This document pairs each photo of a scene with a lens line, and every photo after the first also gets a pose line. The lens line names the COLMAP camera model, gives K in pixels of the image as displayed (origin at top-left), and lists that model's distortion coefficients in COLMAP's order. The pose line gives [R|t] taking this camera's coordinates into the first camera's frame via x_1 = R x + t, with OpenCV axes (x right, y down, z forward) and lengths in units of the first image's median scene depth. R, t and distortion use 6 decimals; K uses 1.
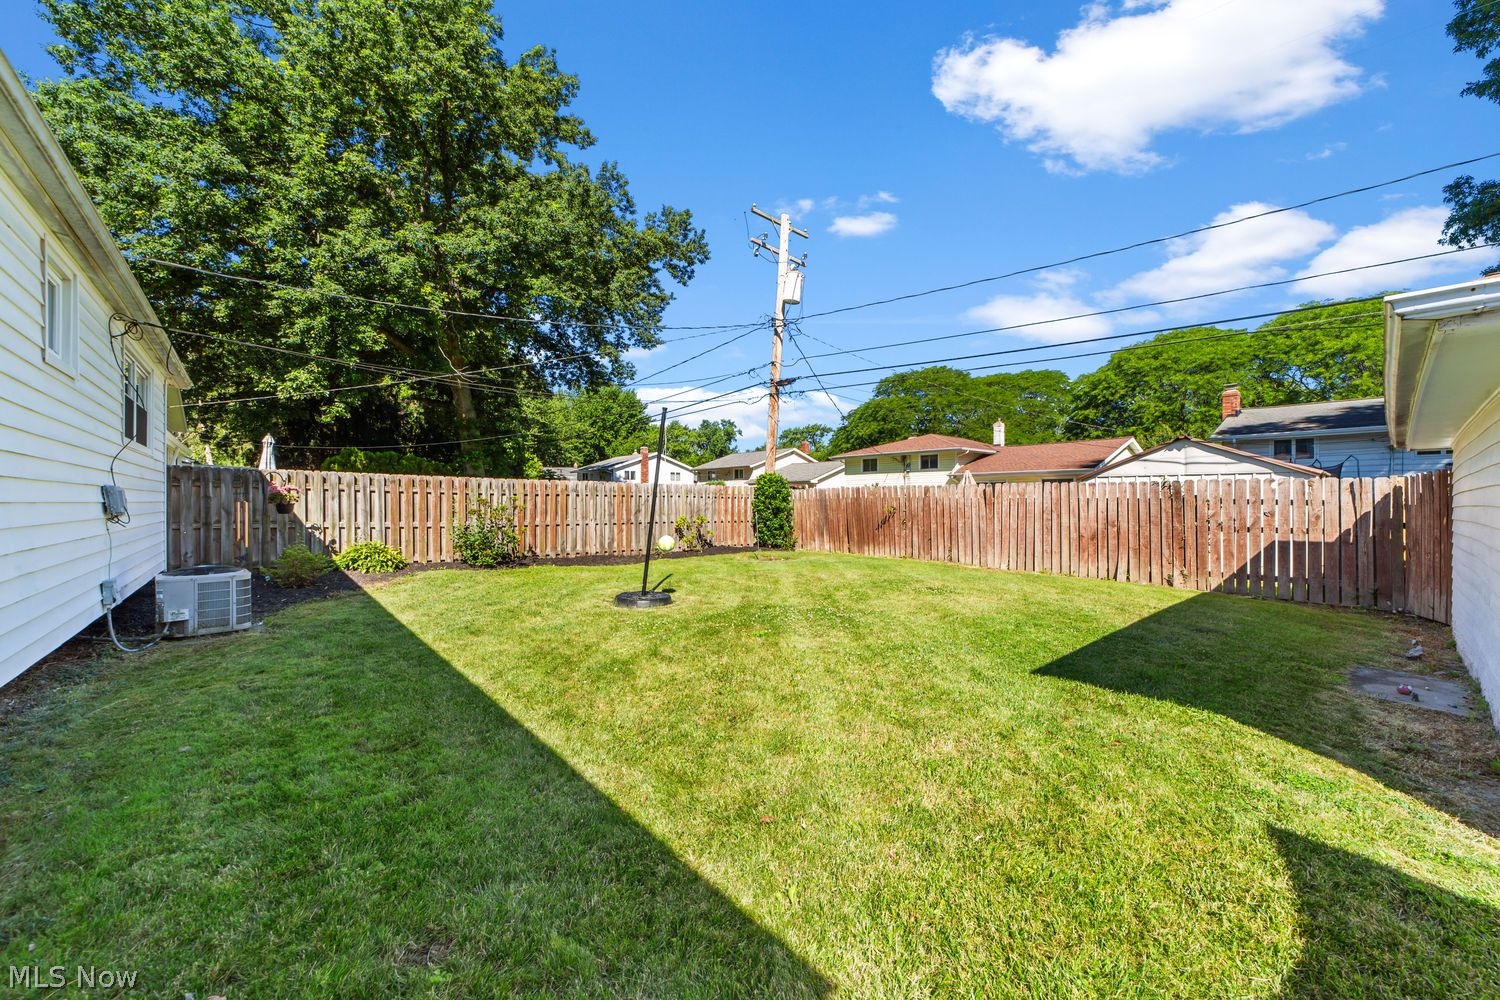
lens RADIAL K [[579.9, 0, 739.4], [0, 579.9, 501.3], [0, 0, 1]] dist [0.000706, 0.000144]
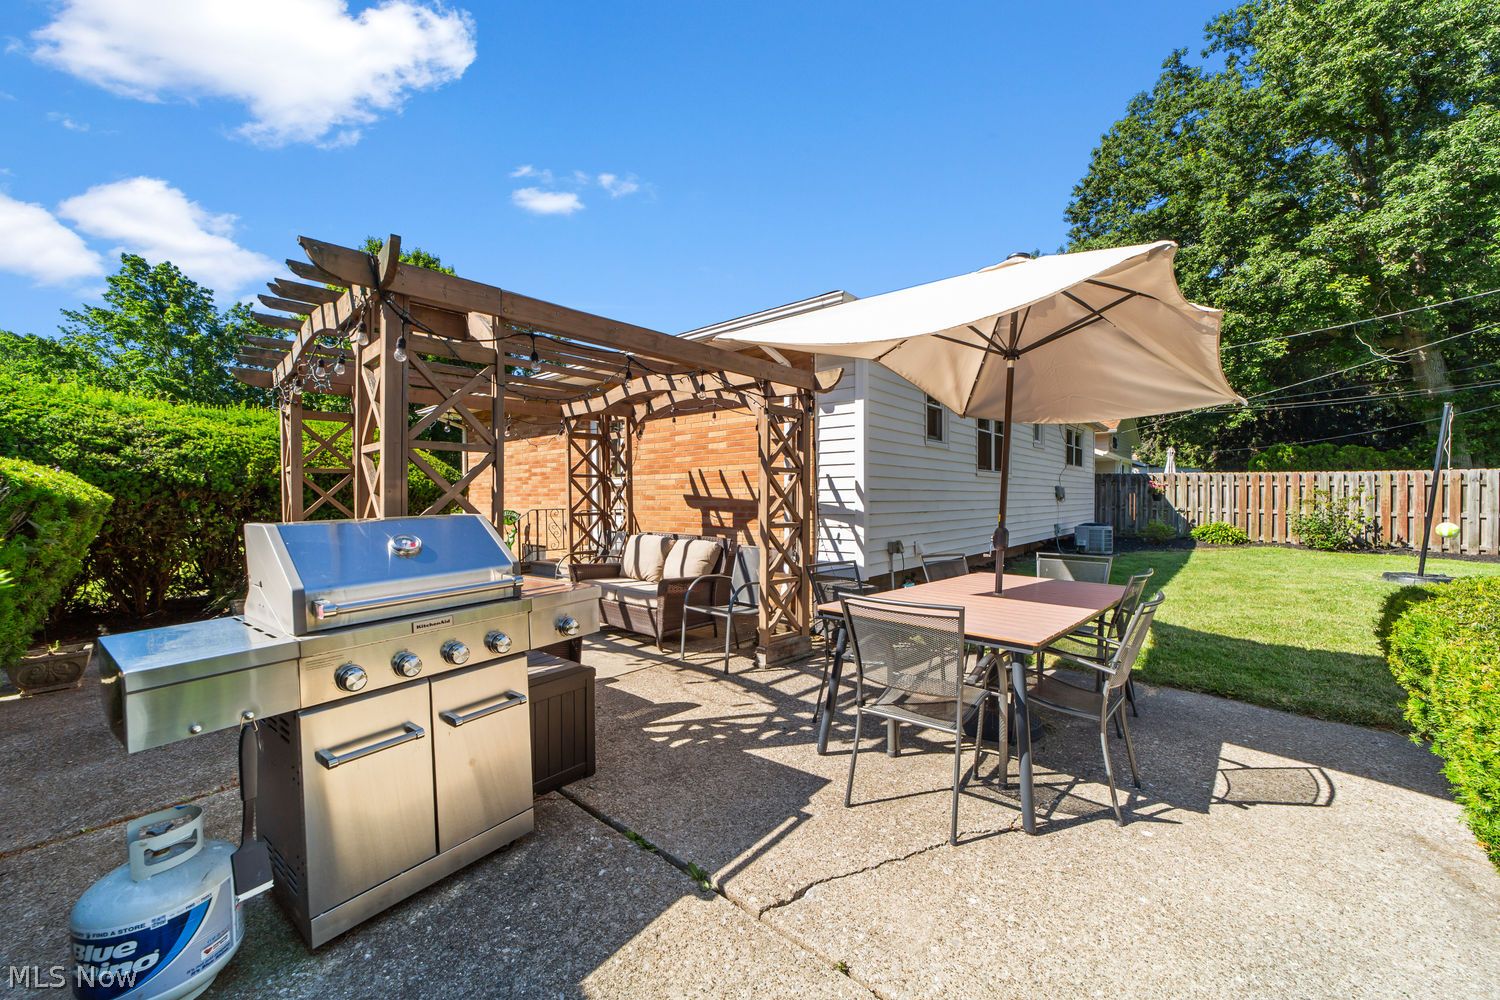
lens RADIAL K [[565.2, 0, 739.9], [0, 565.2, 499.5], [0, 0, 1]] dist [0.000885, 0.000167]
pose [[0.160987, 0.005727, -0.986940, 0.389168], [-0.000176, 0.999983, 0.005774, 0.005976], [0.986957, -0.000756, 0.160985, -0.263087]]
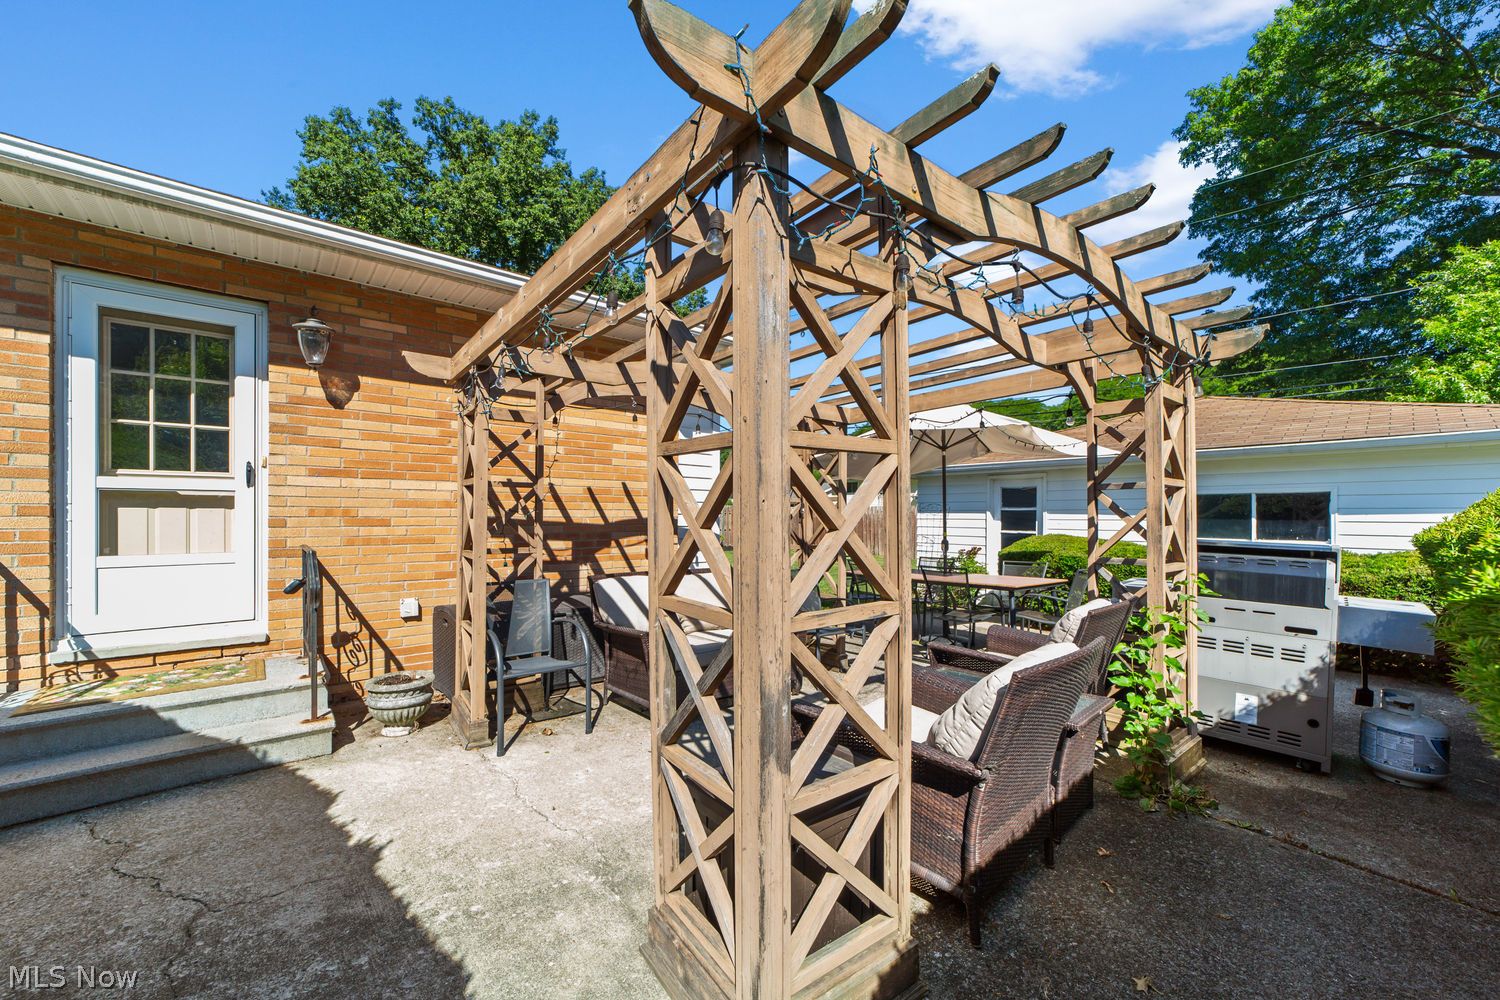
lens RADIAL K [[582.9, 0, 743.3], [0, 582.9, 514.7], [0, 0, 1]] dist [0.000134, 0.000021]
pose [[0.999660, 0.005545, 0.025474, 0.008324], [-0.005403, 0.999969, -0.005675, 0.004493], [-0.025505, 0.005535, 0.999659, -0.575364]]
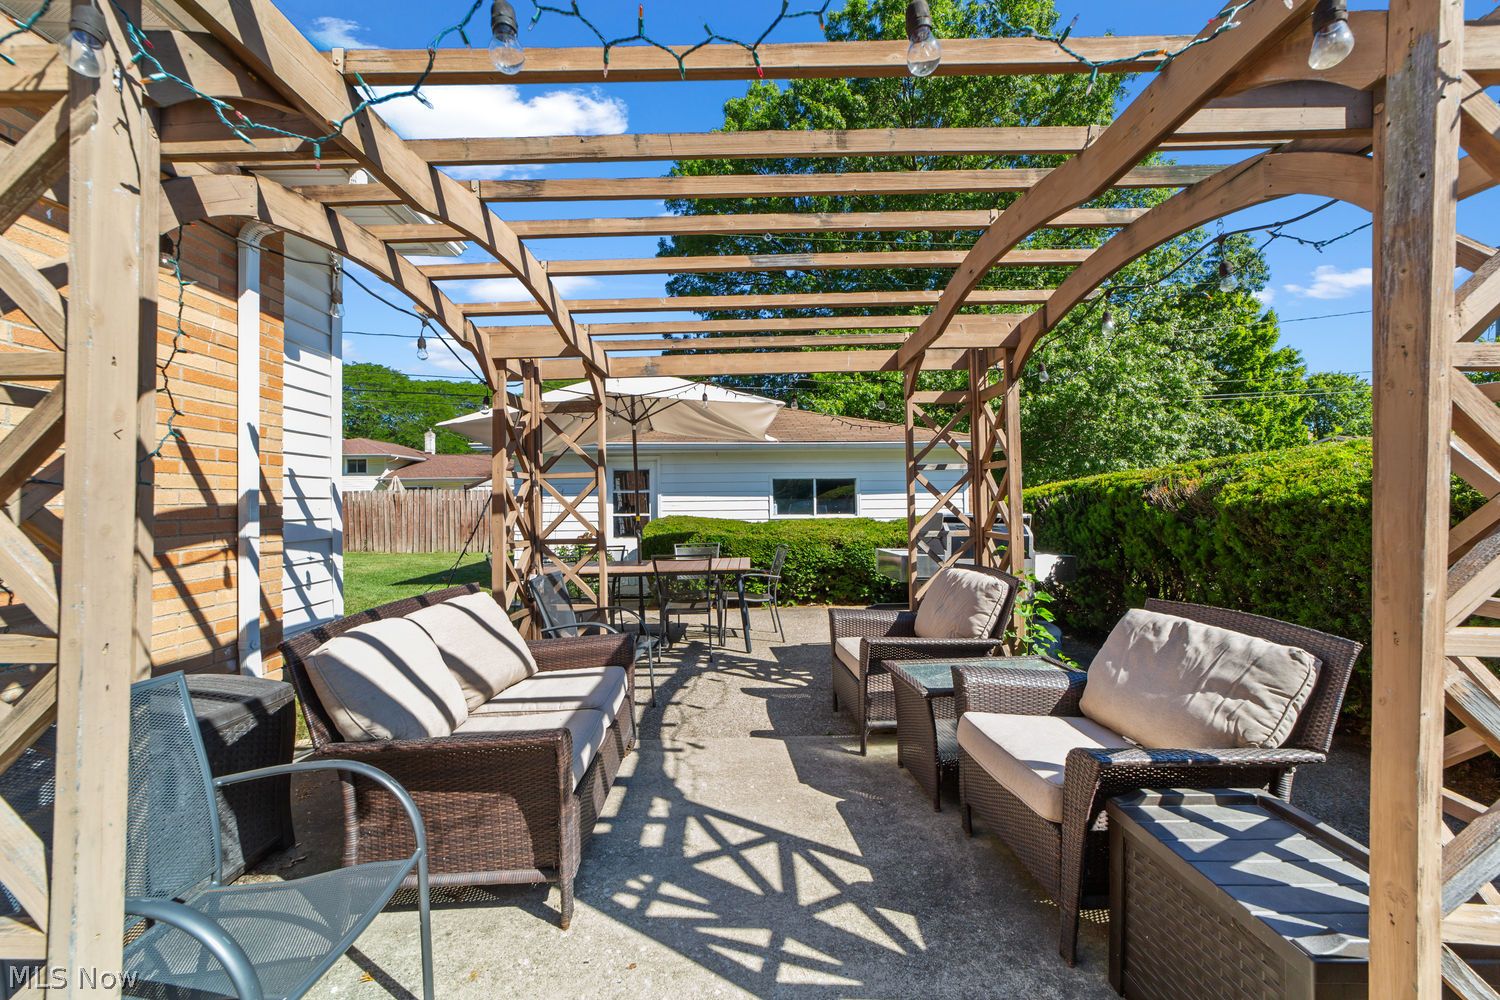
lens RADIAL K [[579.9, 0, 739.4], [0, 579.9, 501.3], [0, 0, 1]] dist [0.000706, 0.000144]
pose [[0.631988, -0.008357, 0.774934, -0.100033], [0.012803, 0.999918, 0.000342, 0.004955], [-0.774873, 0.009705, 0.632043, -0.429324]]
